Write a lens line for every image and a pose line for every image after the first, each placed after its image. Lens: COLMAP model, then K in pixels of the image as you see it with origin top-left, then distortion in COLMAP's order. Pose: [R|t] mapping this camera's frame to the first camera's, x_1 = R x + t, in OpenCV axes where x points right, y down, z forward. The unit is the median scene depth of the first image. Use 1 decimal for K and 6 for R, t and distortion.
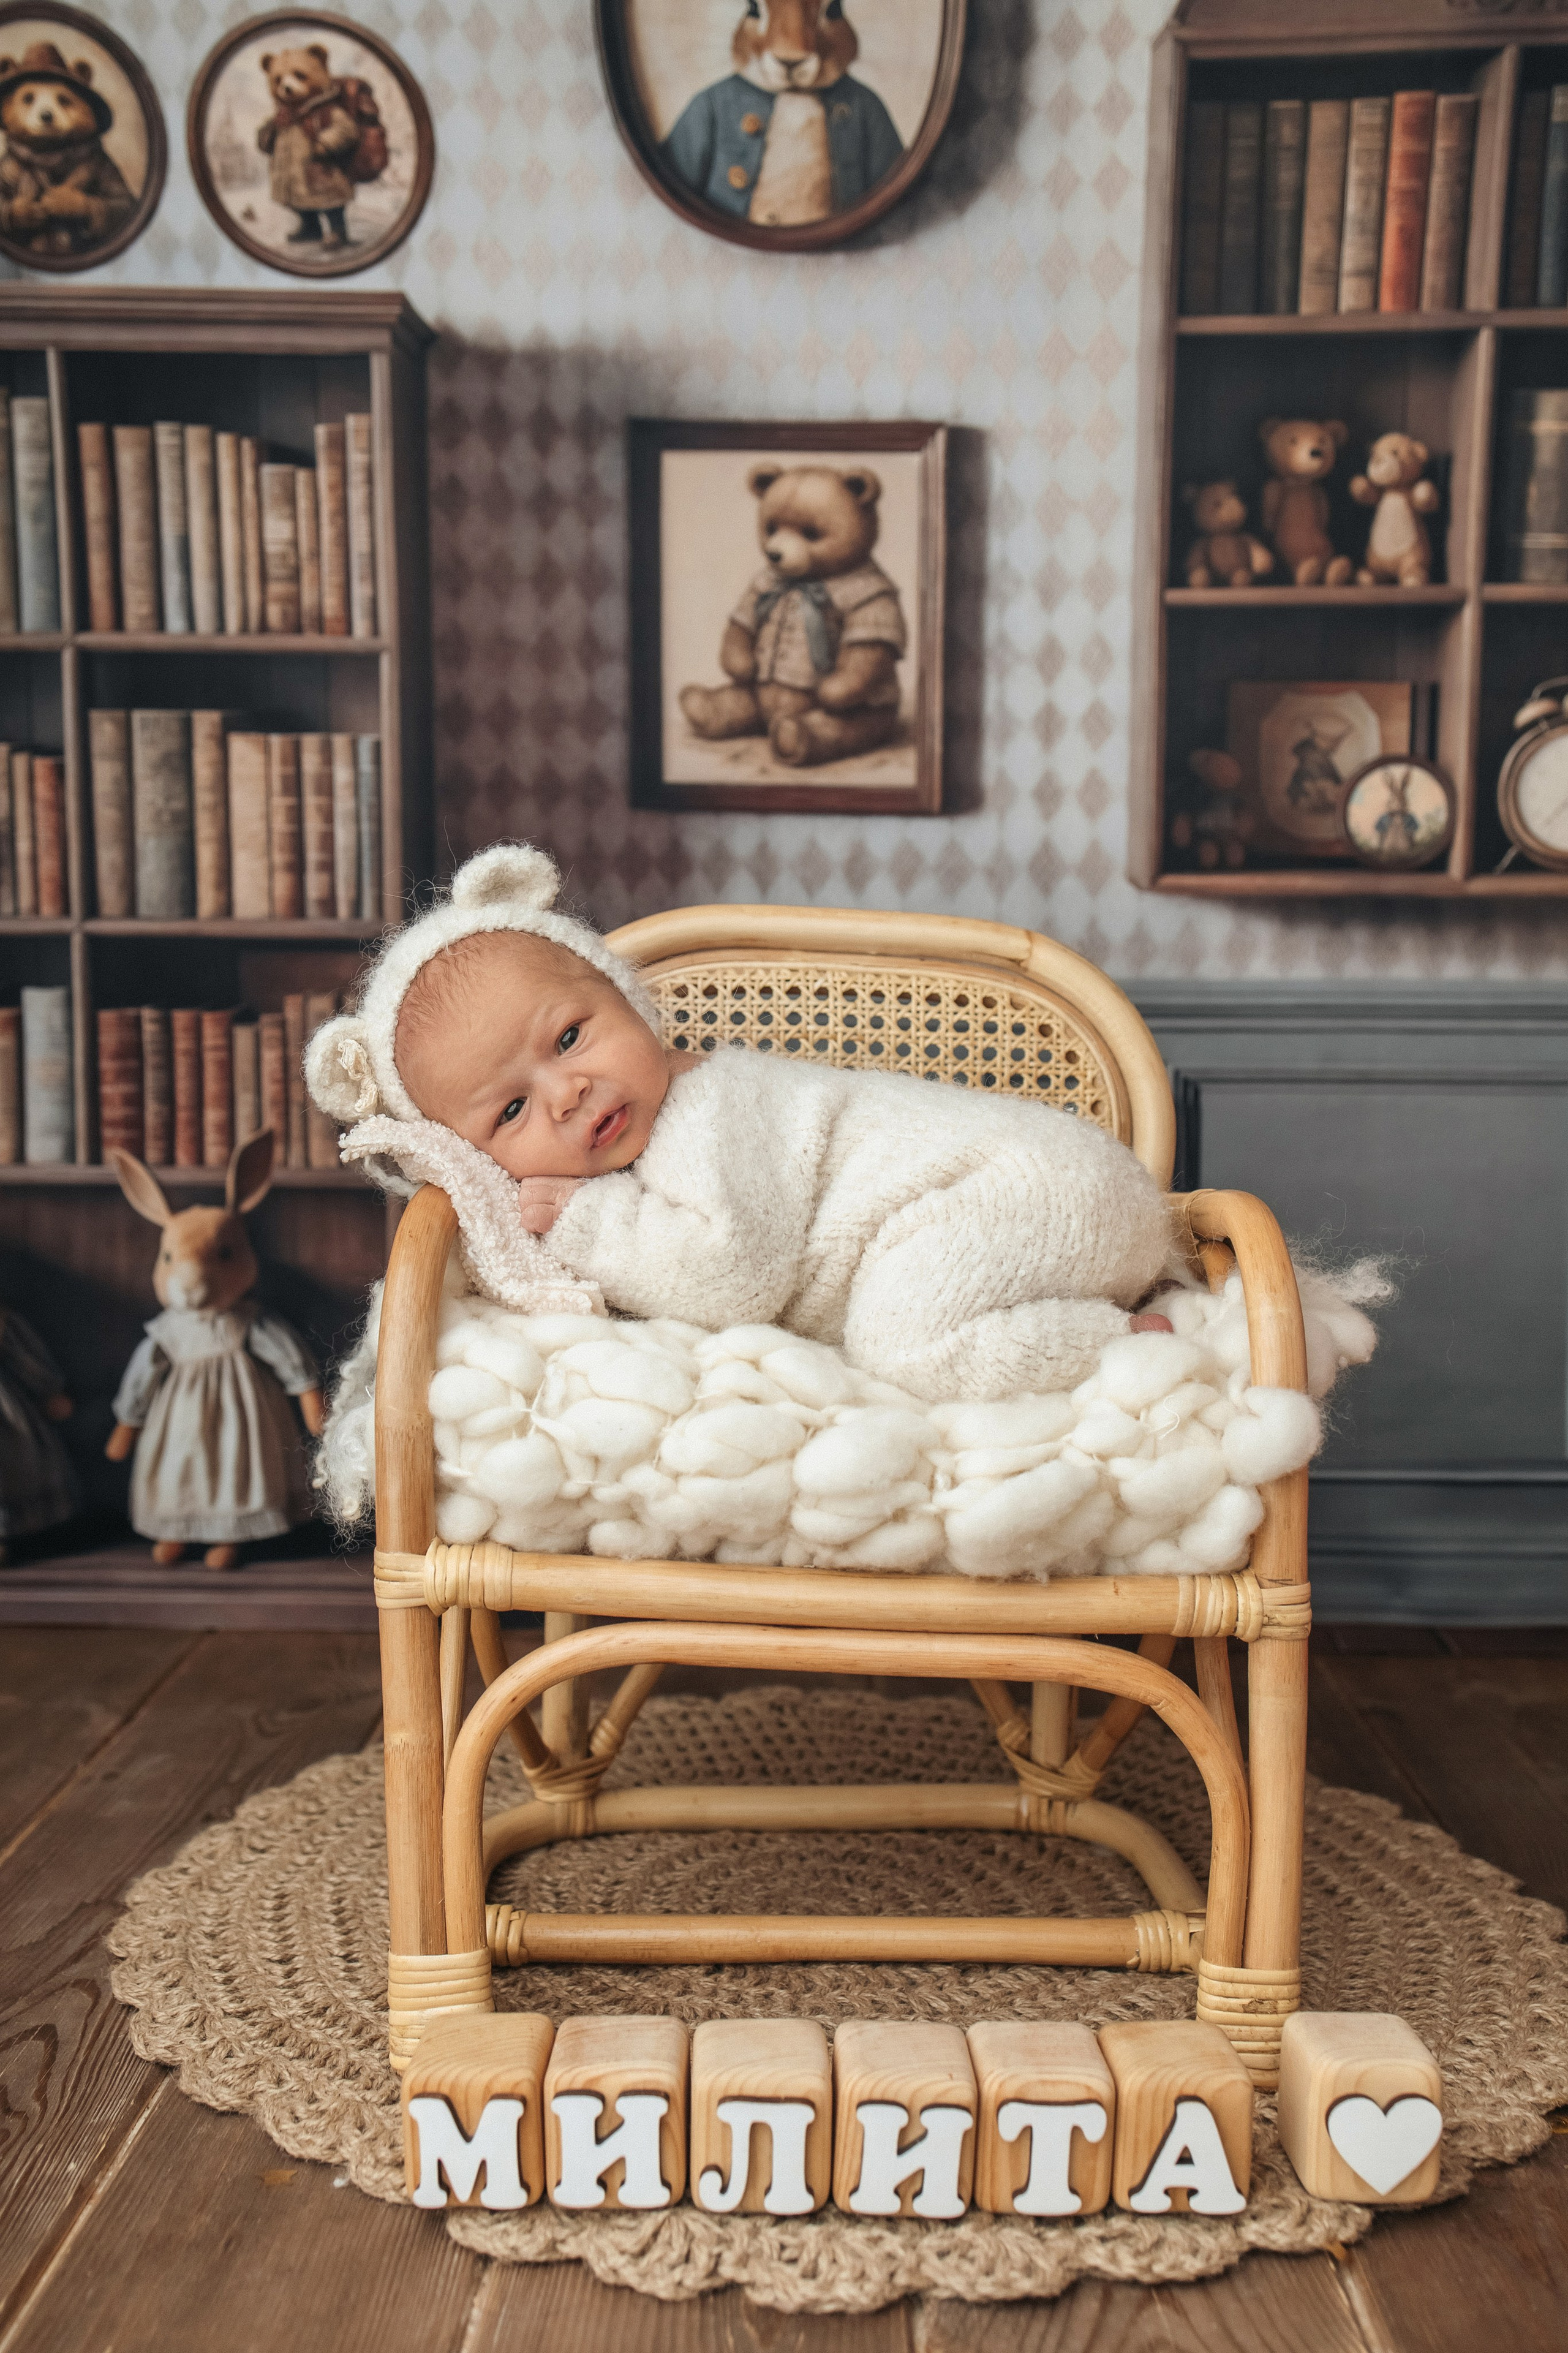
lens RADIAL K [[2303.2, 0, 784.0], [0, 2303.2, 1176.5], [0, 0, 1]] dist [0.042091, -0.001820]
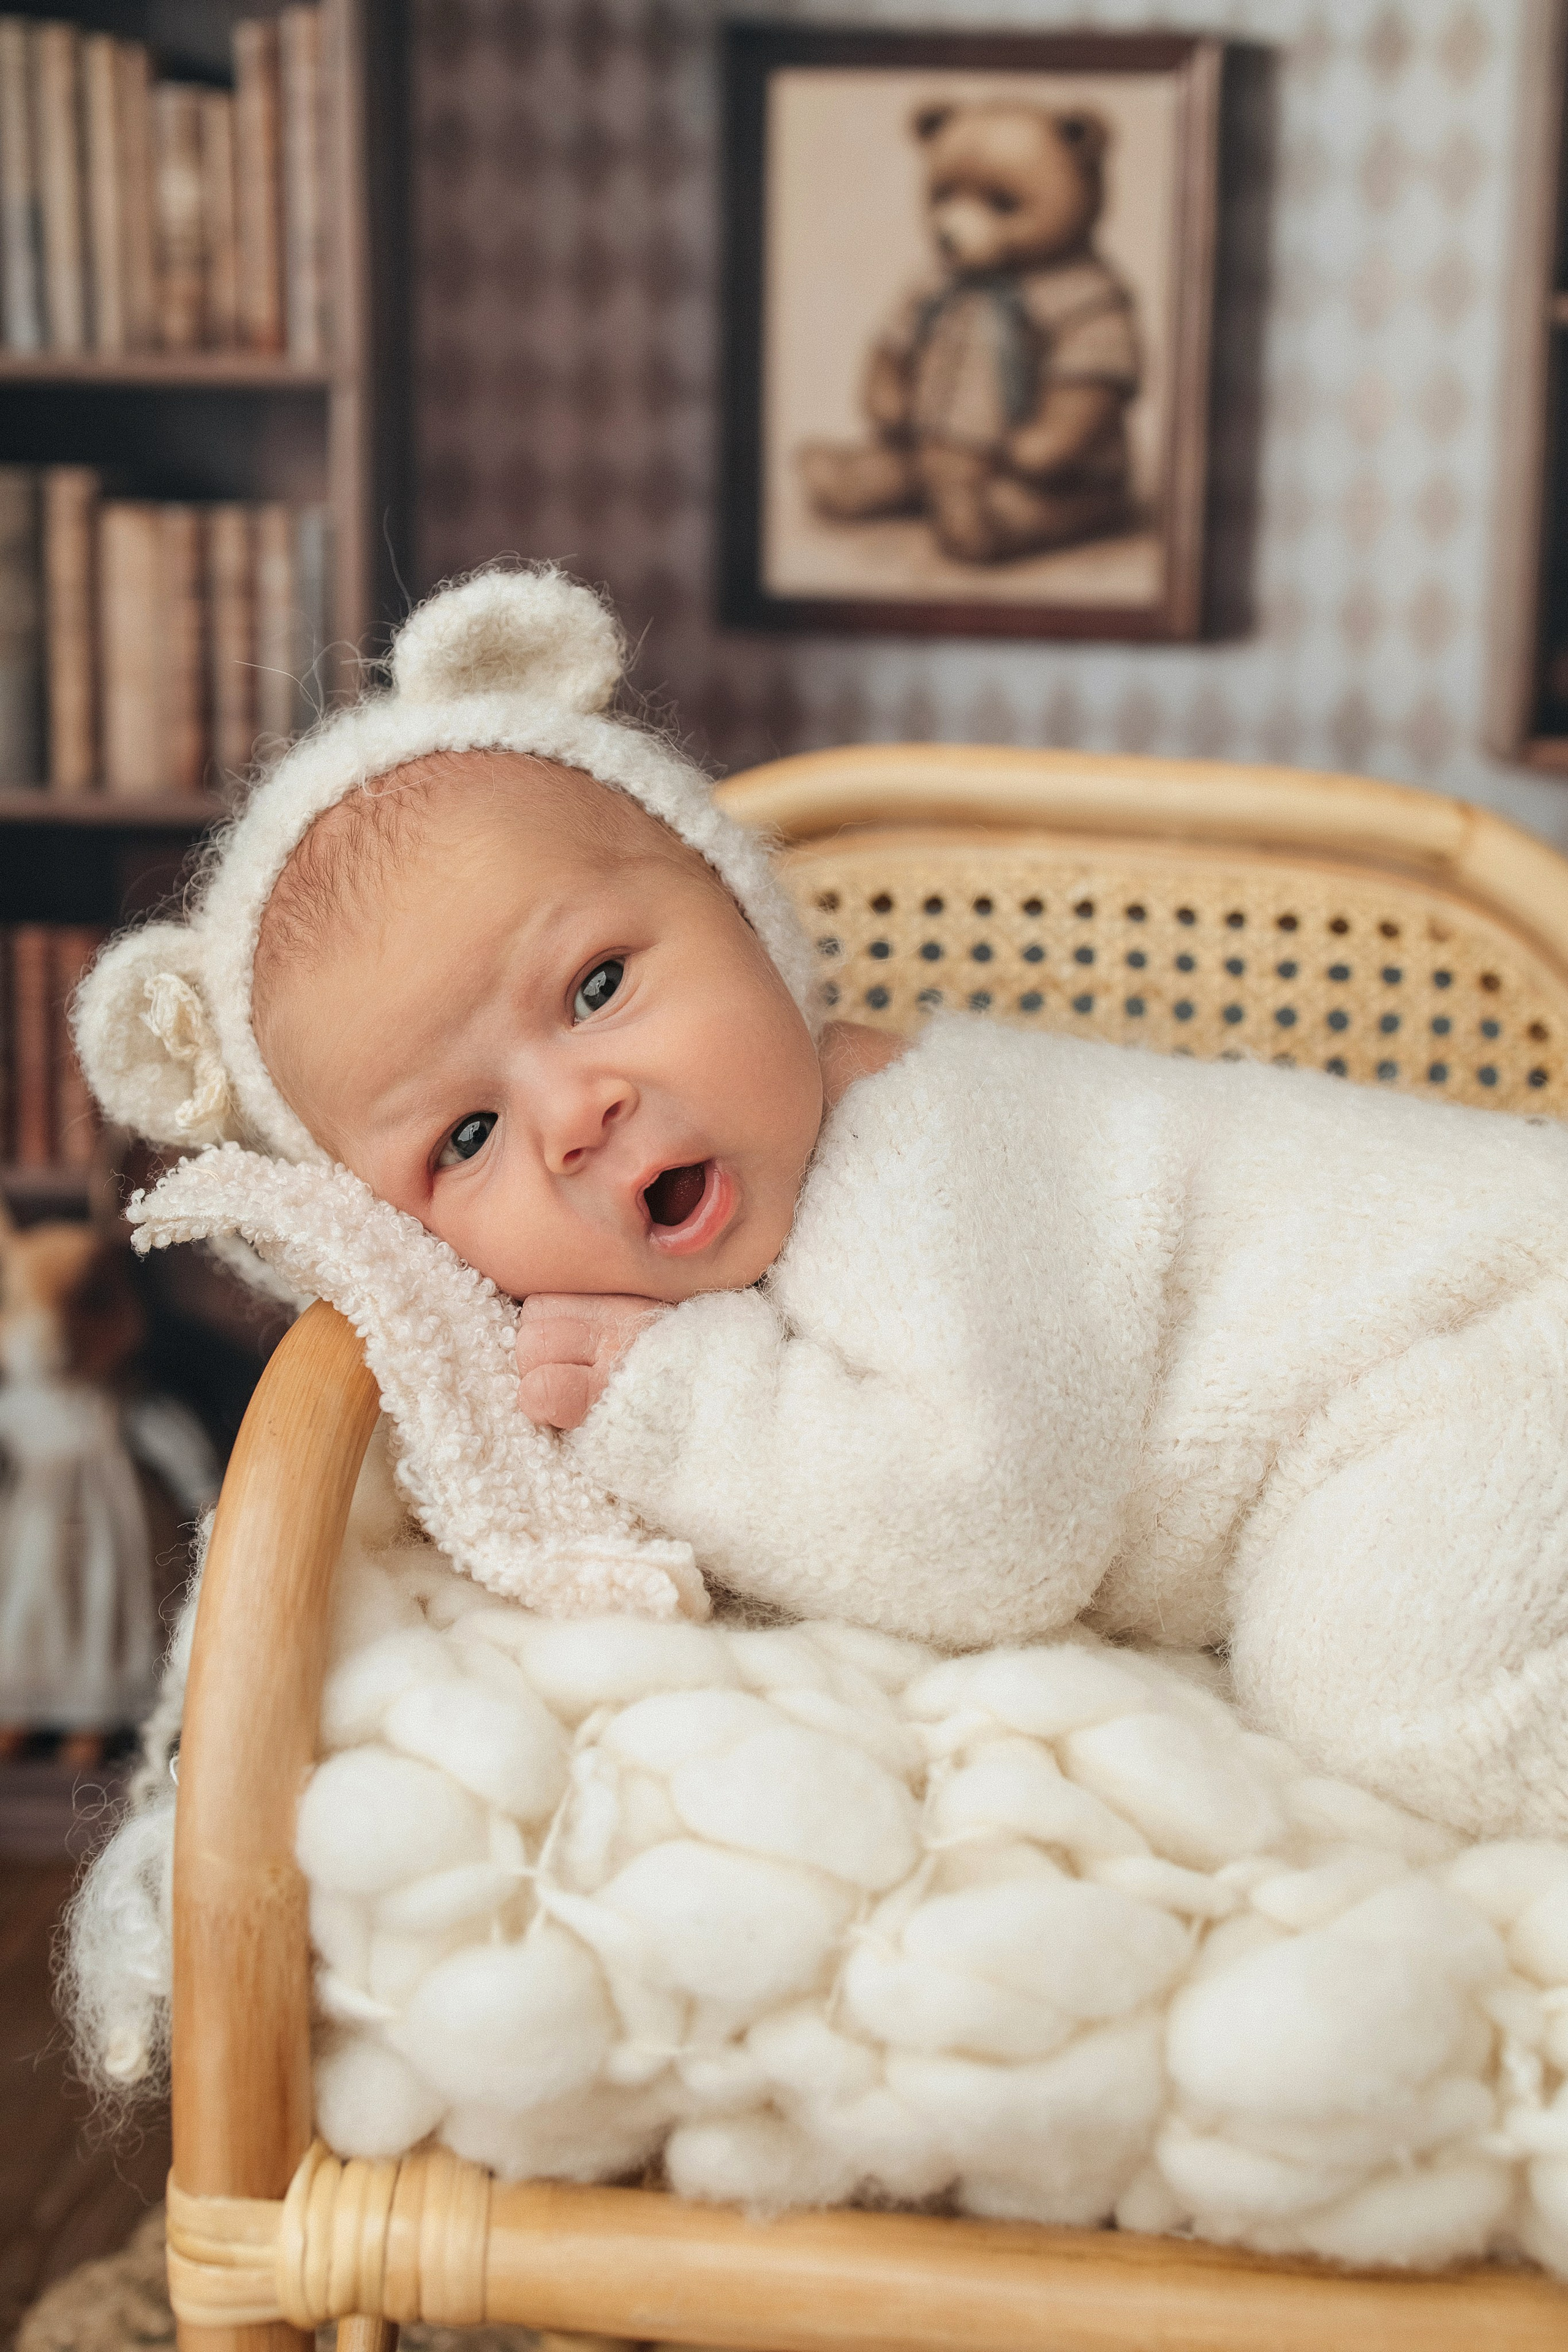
lens RADIAL K [[2311.5, 0, 850.1], [0, 2311.5, 1142.9], [0, 0, 1]] dist [-0.009500, 0.006488]
pose [[0.999835, 0.012998, 0.012706, -0.046054], [-0.013157, 0.999835, 0.012562, -0.030044], [-0.012540, -0.012727, 0.999840, 0.450343]]
